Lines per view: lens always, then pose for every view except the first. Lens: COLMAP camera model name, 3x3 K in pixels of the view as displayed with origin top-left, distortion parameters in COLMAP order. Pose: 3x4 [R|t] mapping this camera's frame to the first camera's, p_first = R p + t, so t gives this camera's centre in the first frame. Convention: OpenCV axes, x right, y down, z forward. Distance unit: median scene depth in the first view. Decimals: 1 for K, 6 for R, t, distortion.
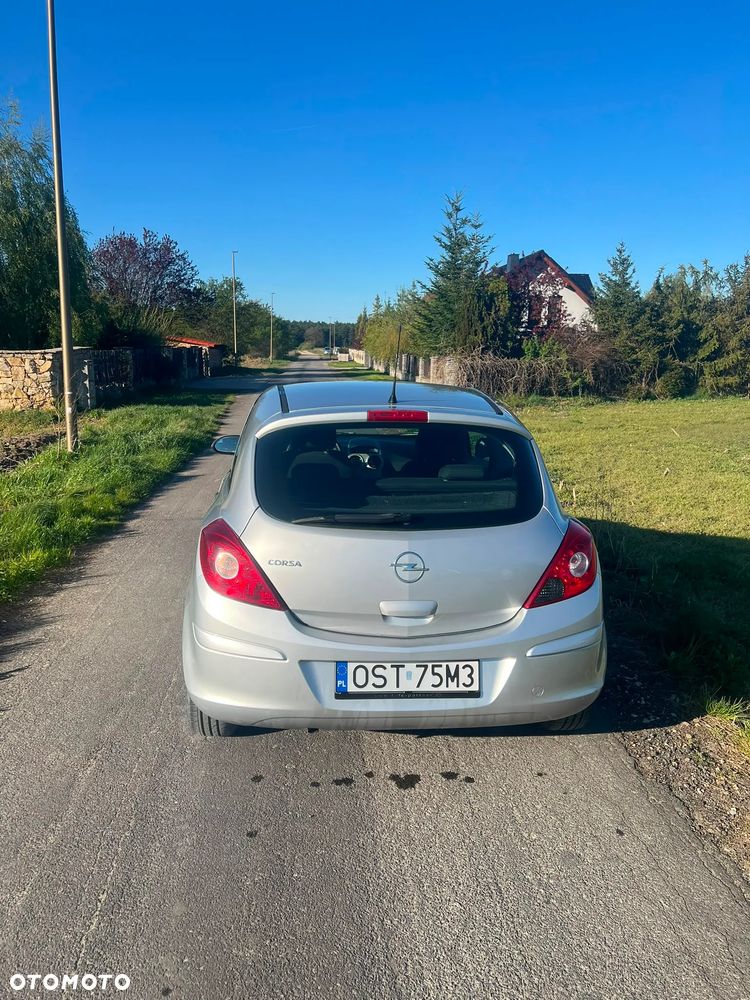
lens RADIAL K [[758.6, 0, 375.0], [0, 758.6, 500.0], [0, 0, 1]] dist [0.043466, -0.054068]
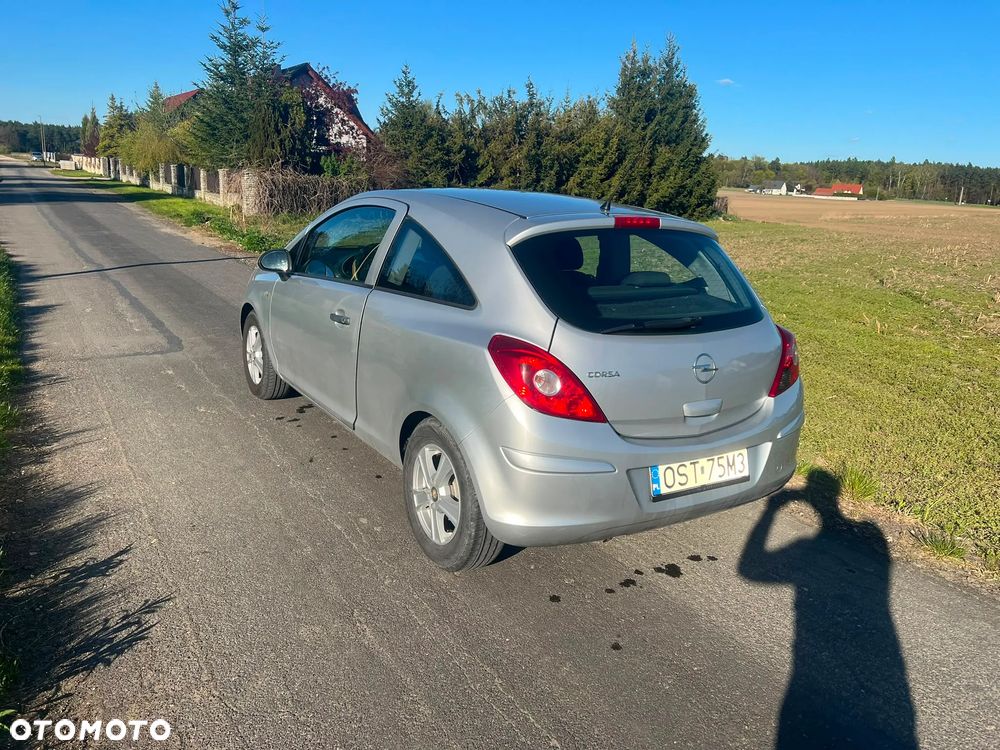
lens RADIAL K [[750.7, 0, 495.7], [0, 750.7, 378.8], [0, 0, 1]] dist [0.045995, -0.054111]
pose [[0.884126, -0.083886, 0.459656, -0.074508], [0.048688, 0.994937, 0.087924, -0.000249], [-0.464704, -0.055357, 0.883734, 0.023208]]
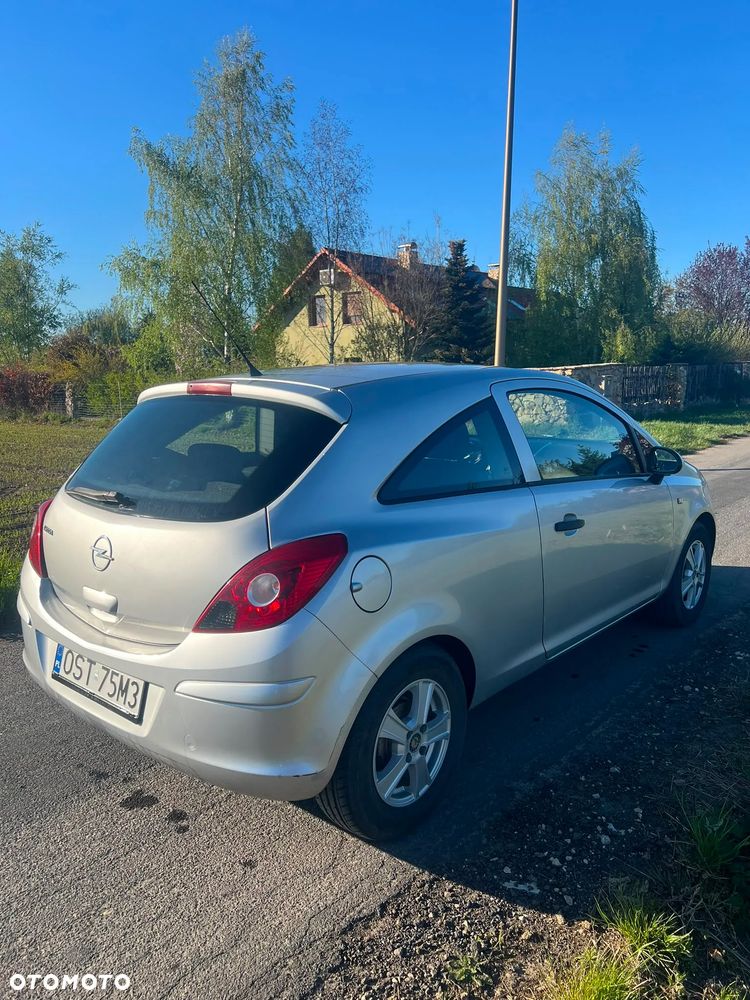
lens RADIAL K [[758.6, 0, 375.0], [0, 758.6, 500.0], [0, 0, 1]] dist [0.043466, -0.054068]
pose [[0.695548, 0.101413, -0.711286, 0.090675], [-0.122798, 0.992201, 0.021384, -0.003284], [0.707908, 0.072471, 0.702577, 0.060070]]
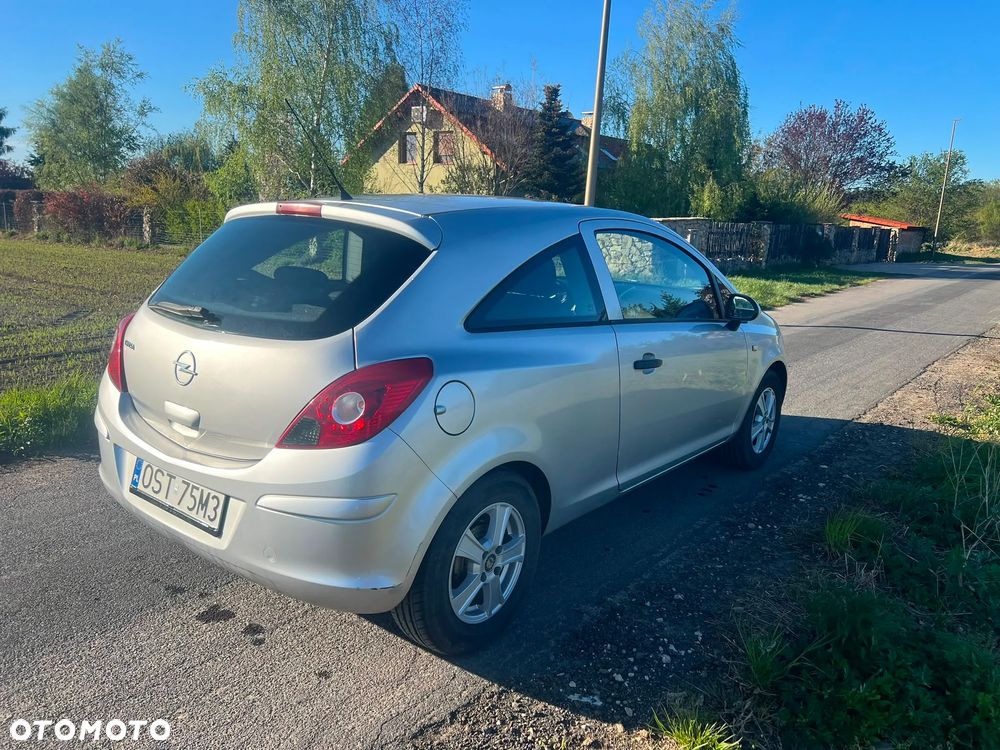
lens RADIAL K [[758.6, 0, 503.1], [0, 758.6, 374.9], [0, 0, 1]] dist [0.043466, -0.054068]
pose [[0.730848, 0.158598, -0.663859, 0.092103], [-0.167288, 0.984585, 0.051051, -0.001216], [0.661722, 0.073745, 0.746114, 0.058680]]
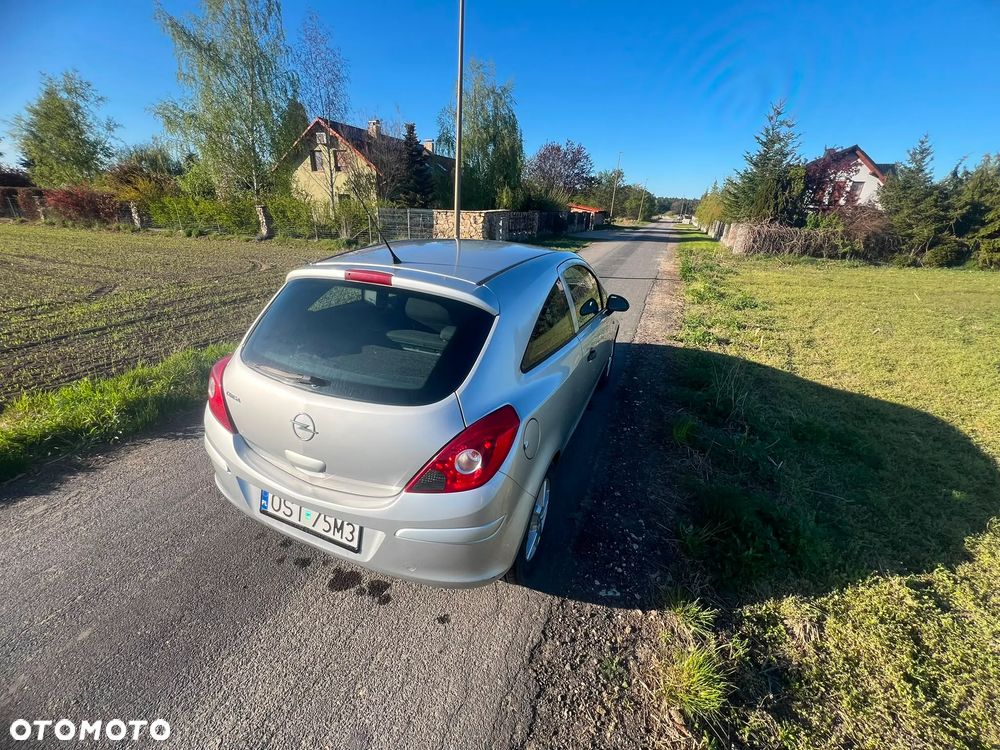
lens RADIAL K [[403.3, 0, 497.5], [0, 403.3, 373.8], [0, 0, 1]] dist [-0.002201, -0.000202]
pose [[0.888672, 0.197986, -0.413599, 0.051998], [-0.119191, 0.970716, 0.208575, -0.014057], [0.442782, -0.136058, 0.886246, 0.062917]]
